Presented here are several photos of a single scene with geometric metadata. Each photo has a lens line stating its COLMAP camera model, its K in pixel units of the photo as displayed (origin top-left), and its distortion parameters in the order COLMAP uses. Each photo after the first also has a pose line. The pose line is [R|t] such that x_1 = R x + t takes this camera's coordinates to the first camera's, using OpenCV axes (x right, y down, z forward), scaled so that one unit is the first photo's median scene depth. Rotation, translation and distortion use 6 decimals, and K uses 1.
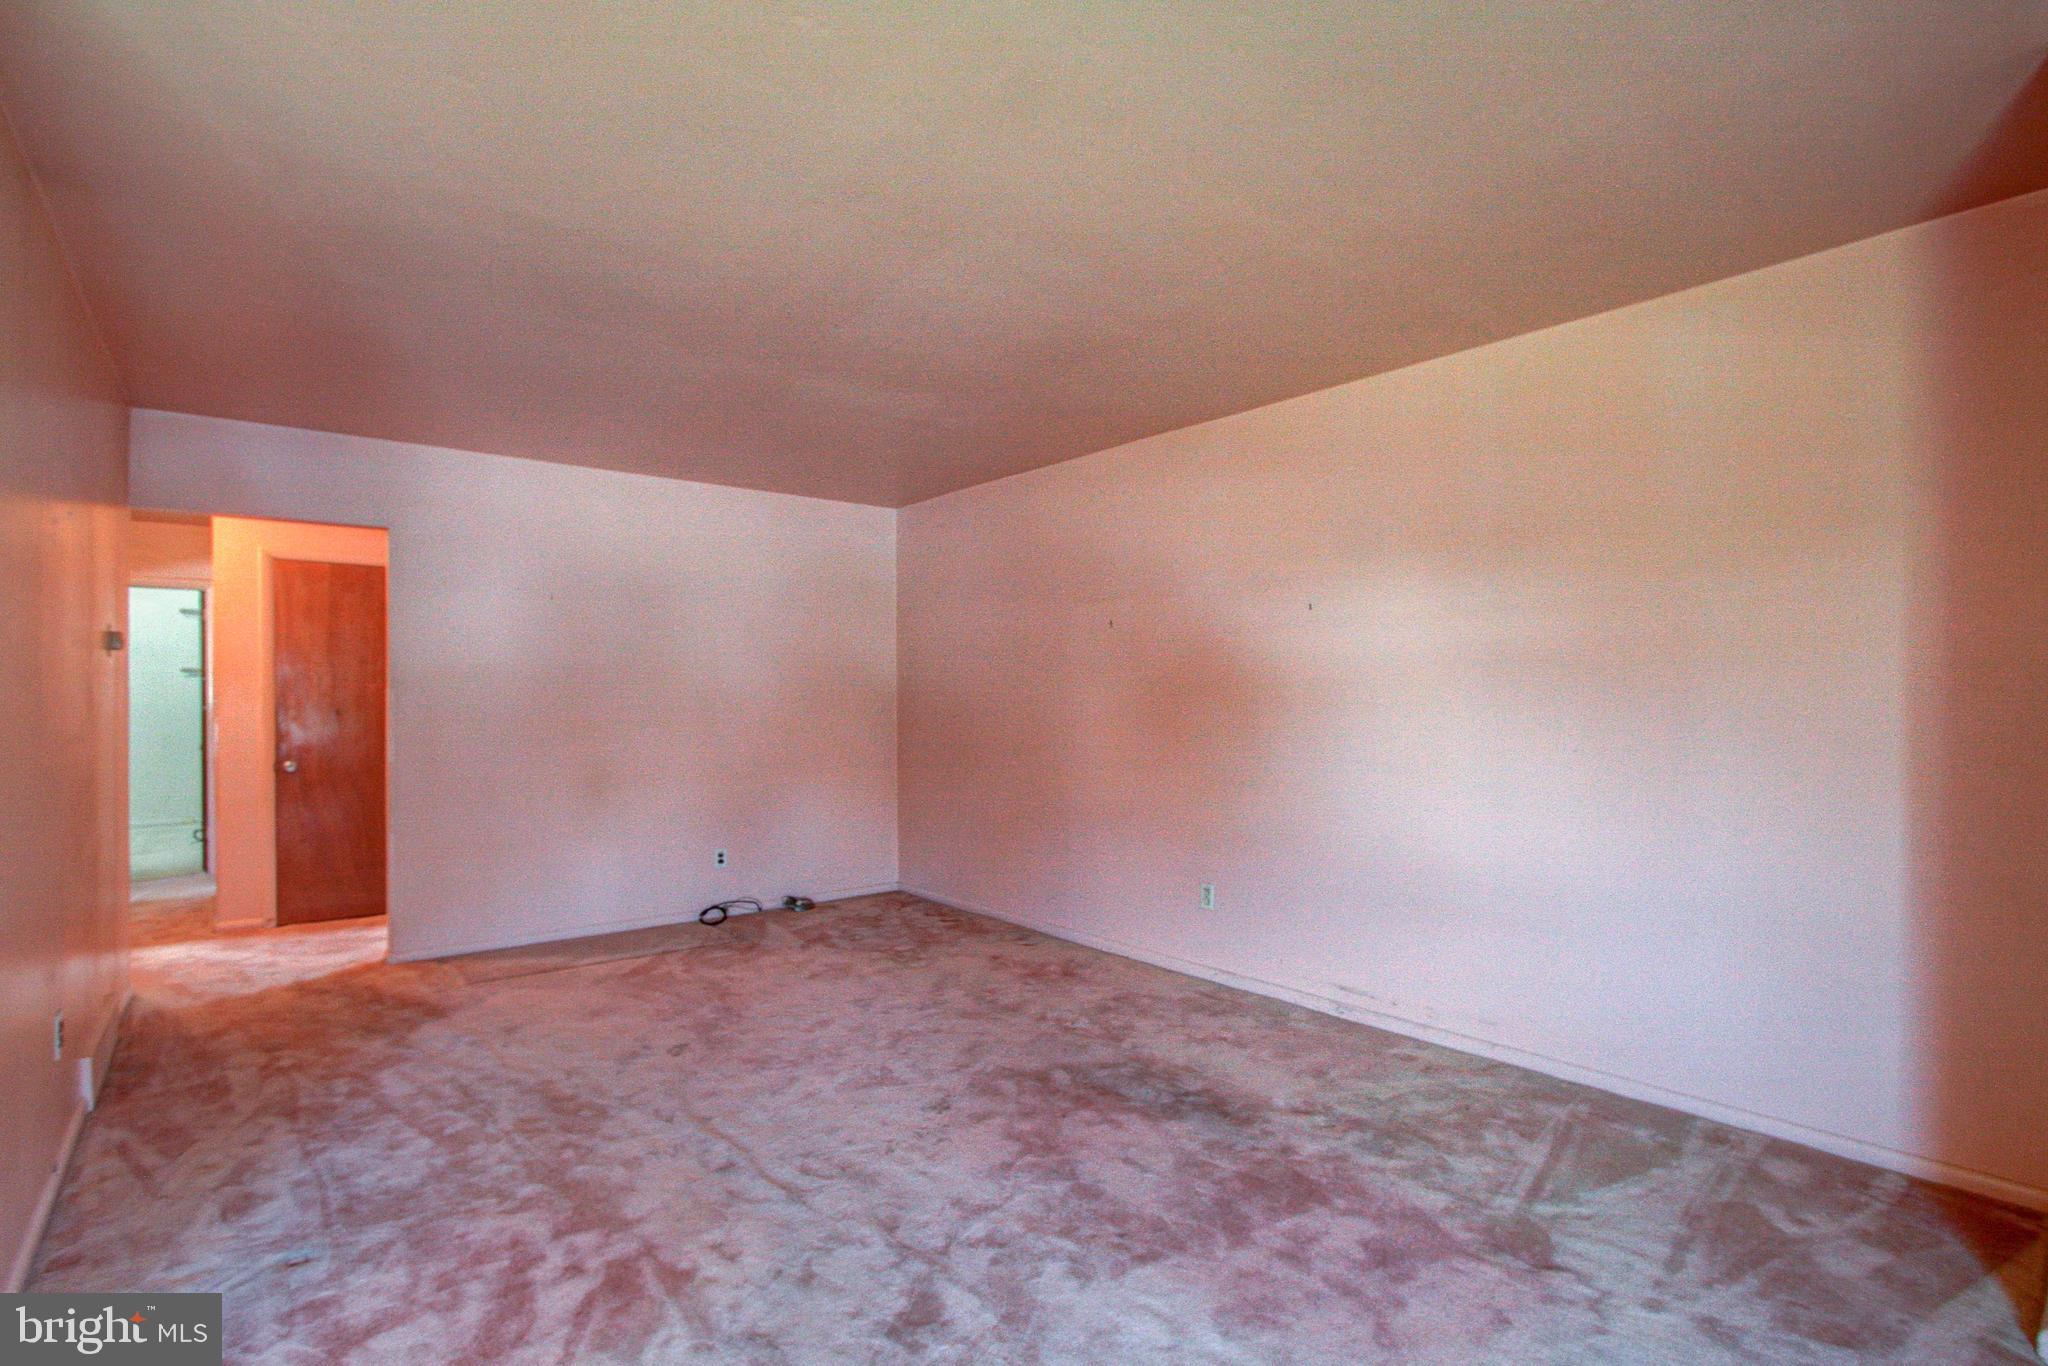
lens RADIAL K [[980.2, 0, 1019.3], [0, 980.2, 698.4], [0, 0, 1]] dist [-0.018983, 0.002289]
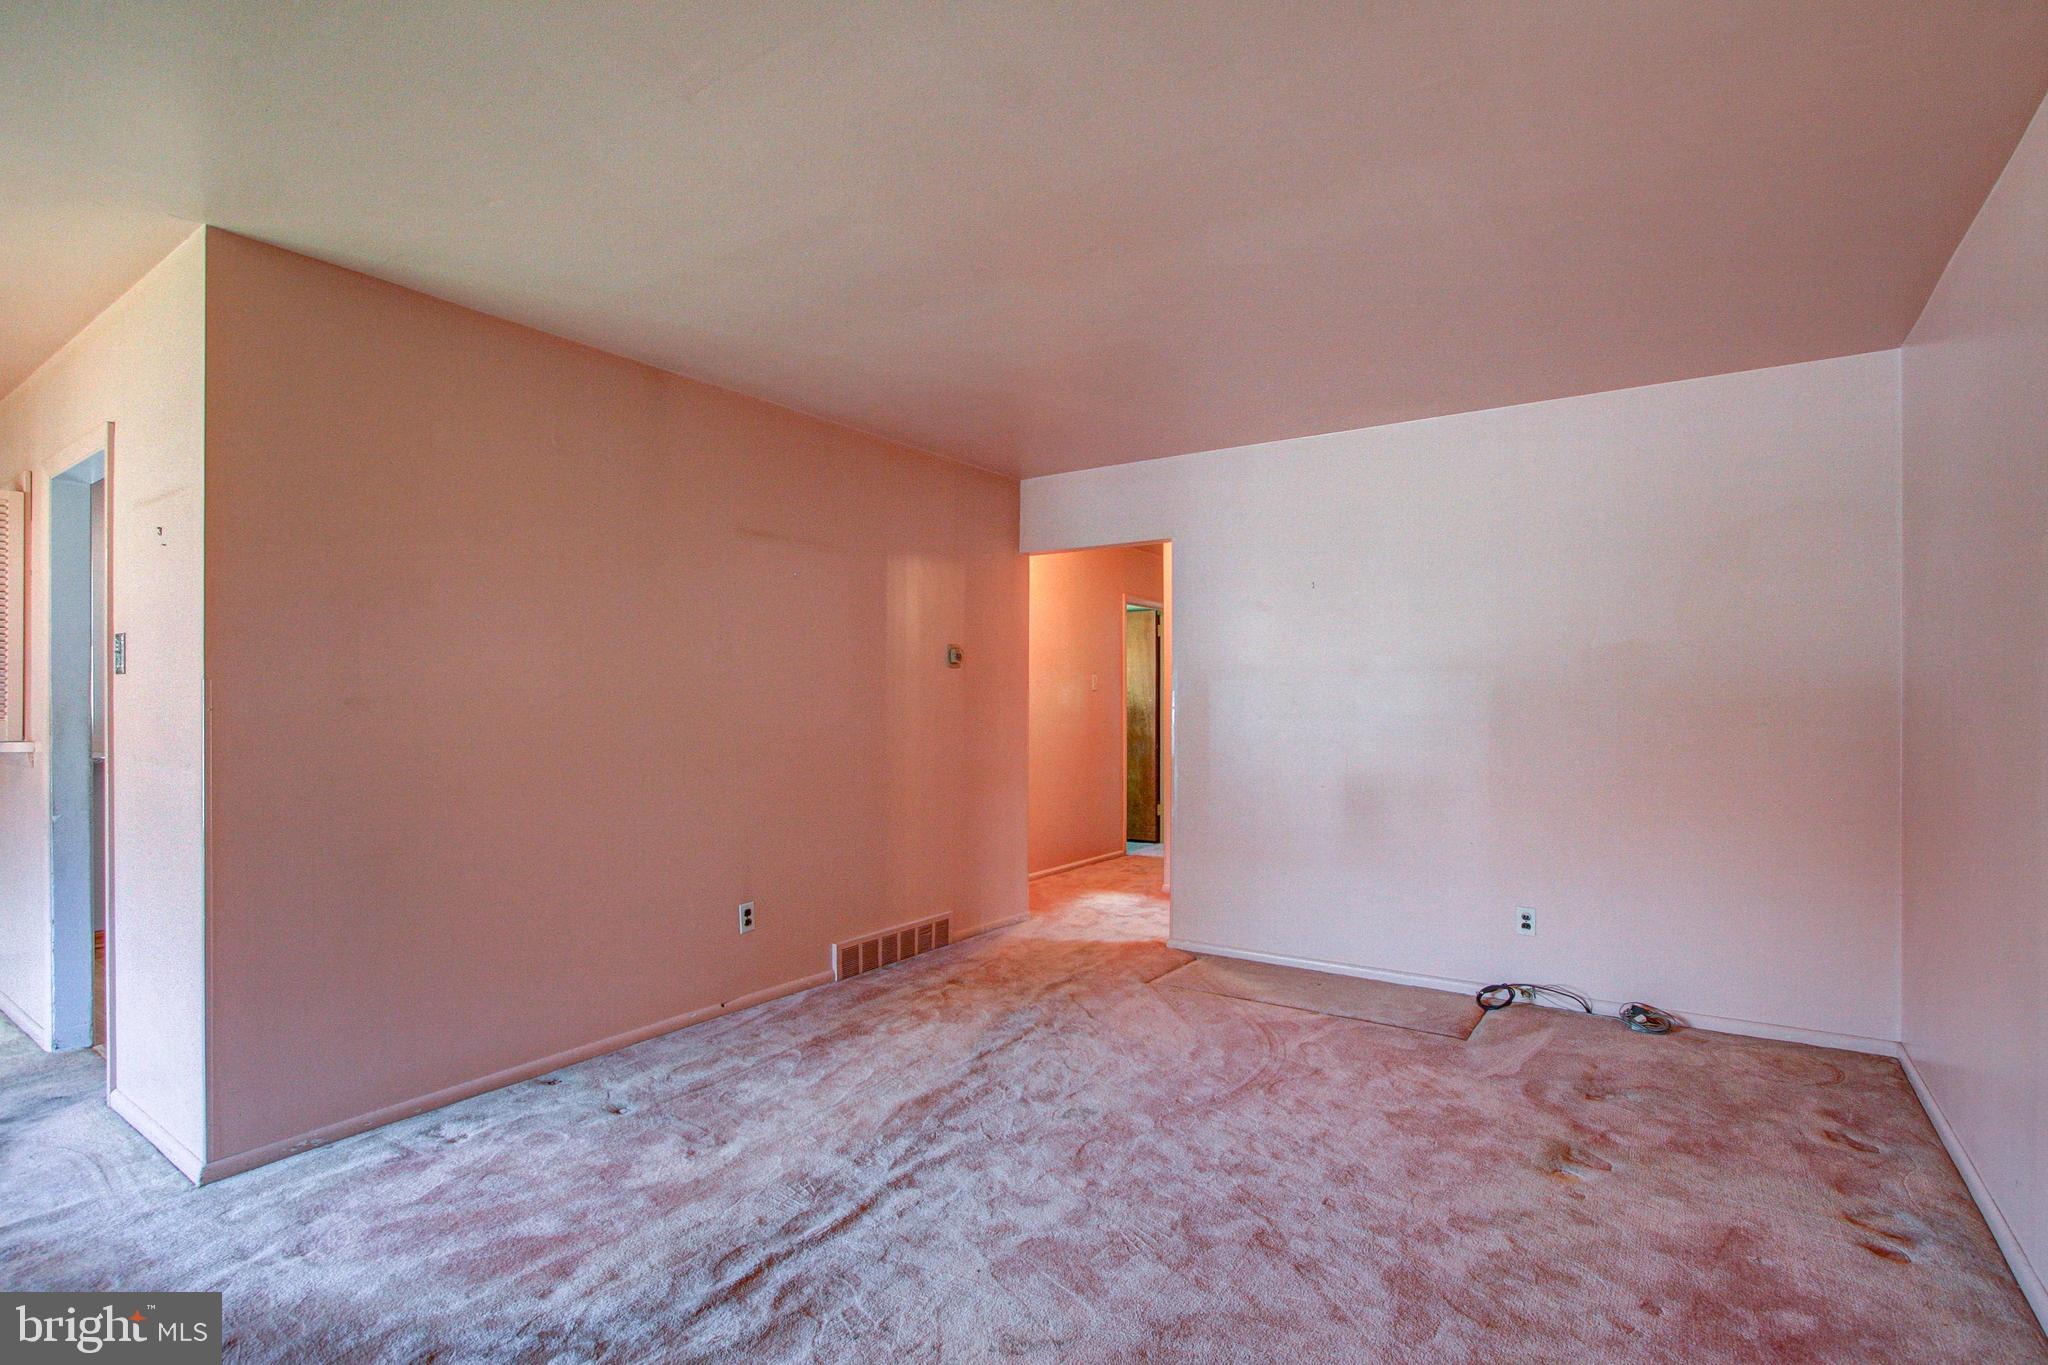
lens RADIAL K [[980.2, 0, 1019.3], [0, 980.2, 697.9], [0, 0, 1]] dist [-0.018983, 0.002289]
pose [[0.283691, -0.000386, -0.958916, 0.545054], [-0.001883, 0.999998, -0.000960, -0.000611], [0.958914, 0.002078, 0.283690, 0.856325]]
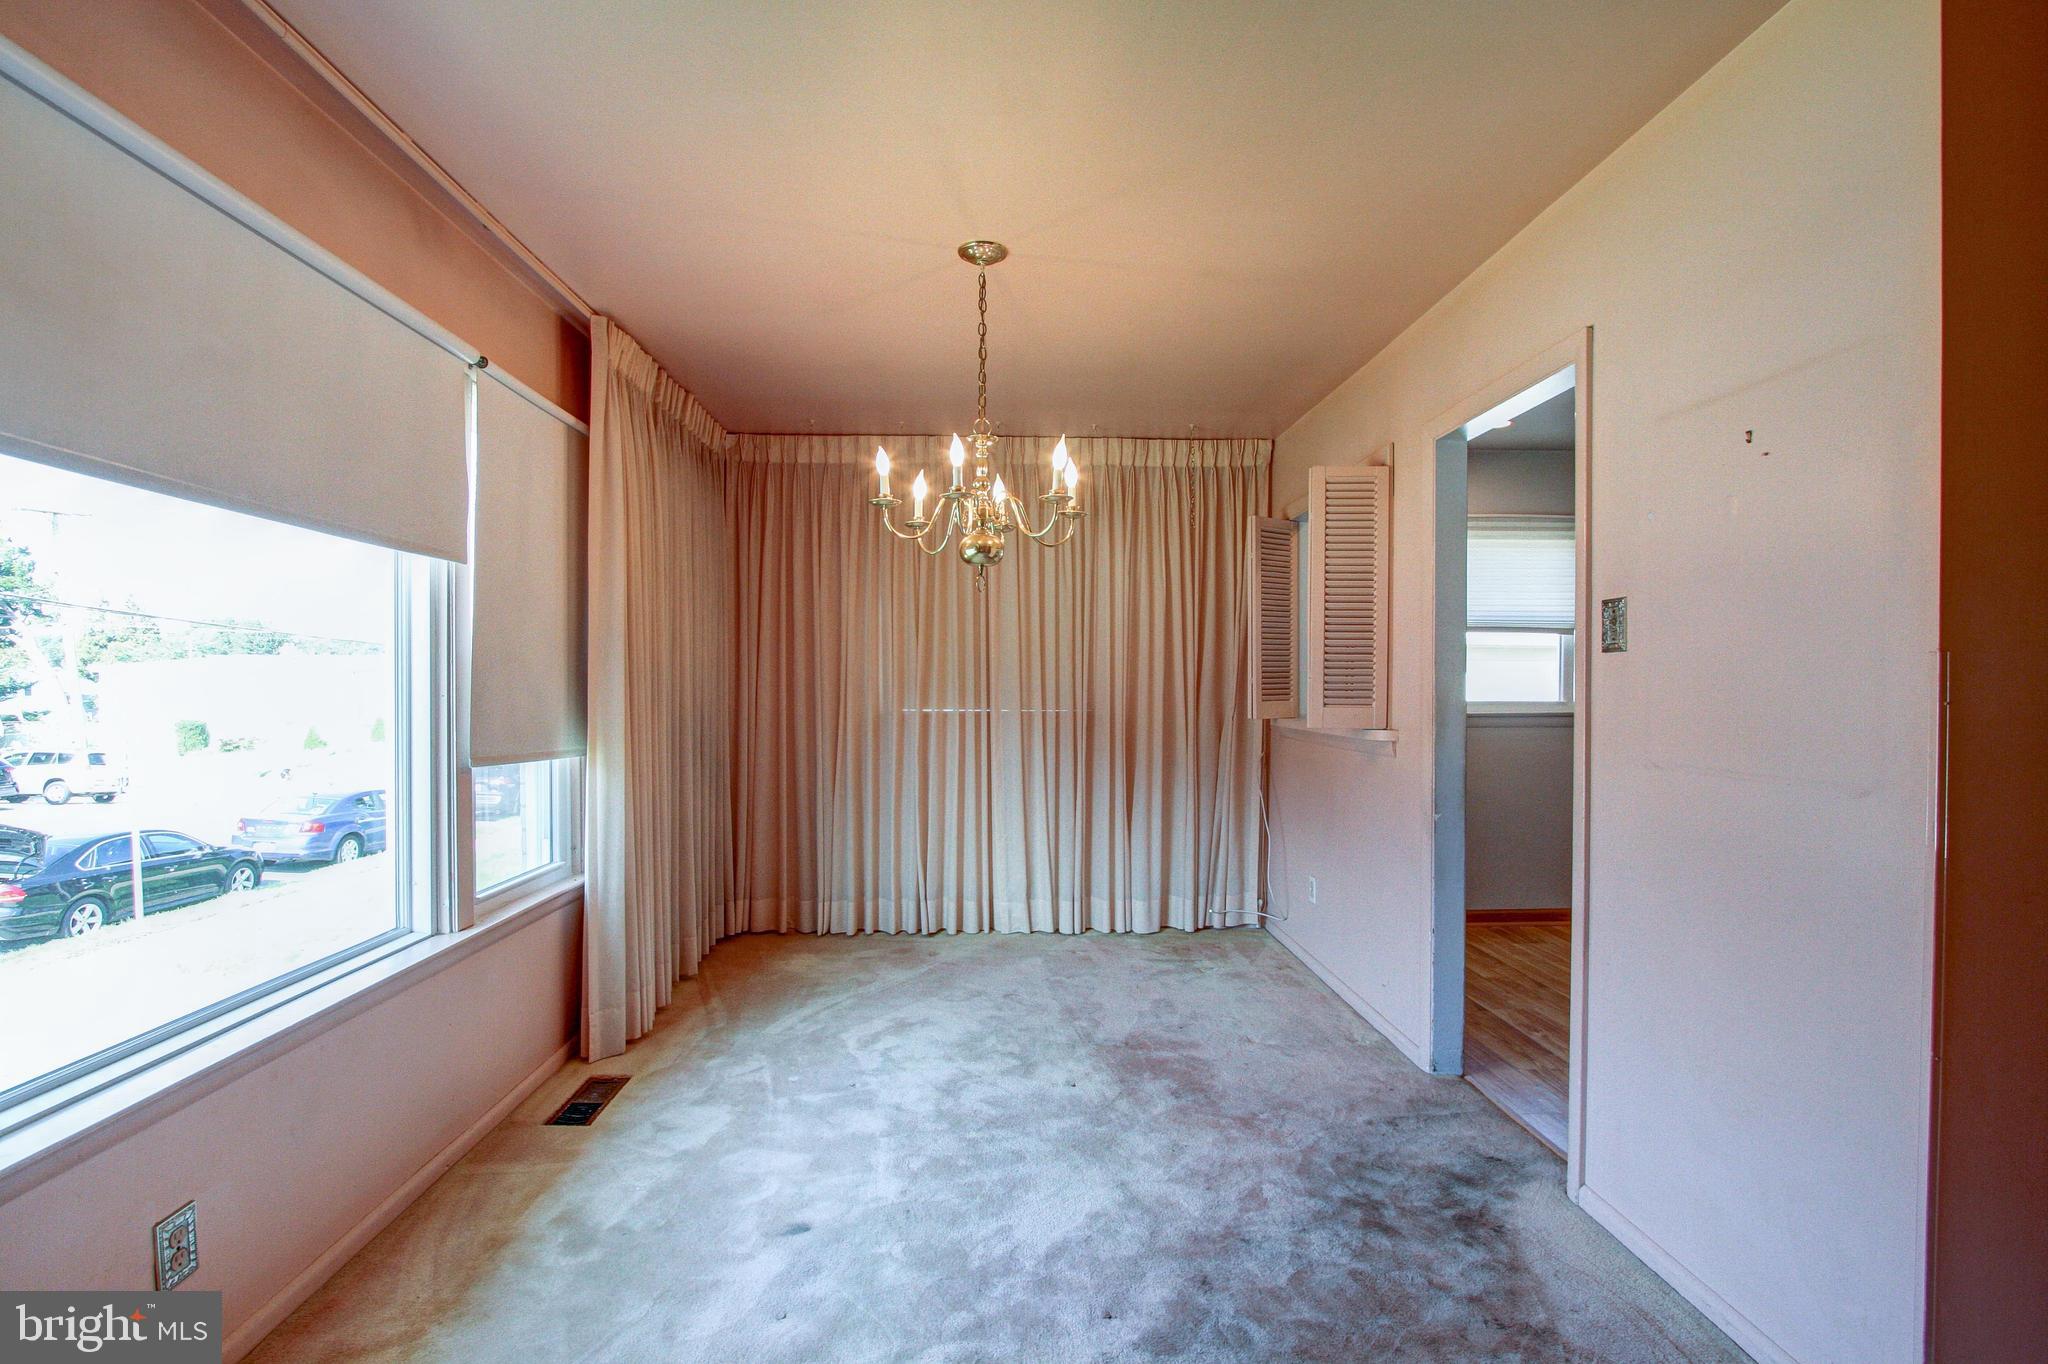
lens RADIAL K [[957.2, 0, 1028.3], [0, 957.2, 699.2], [0, 0, 1]] dist [-0.017359, 0.000598]
pose [[-0.591047, 0.014075, -0.806514, 0.189500], [-0.000090, 0.999847, 0.017514, -0.001141], [0.806637, 0.010424, -0.590955, 0.307937]]
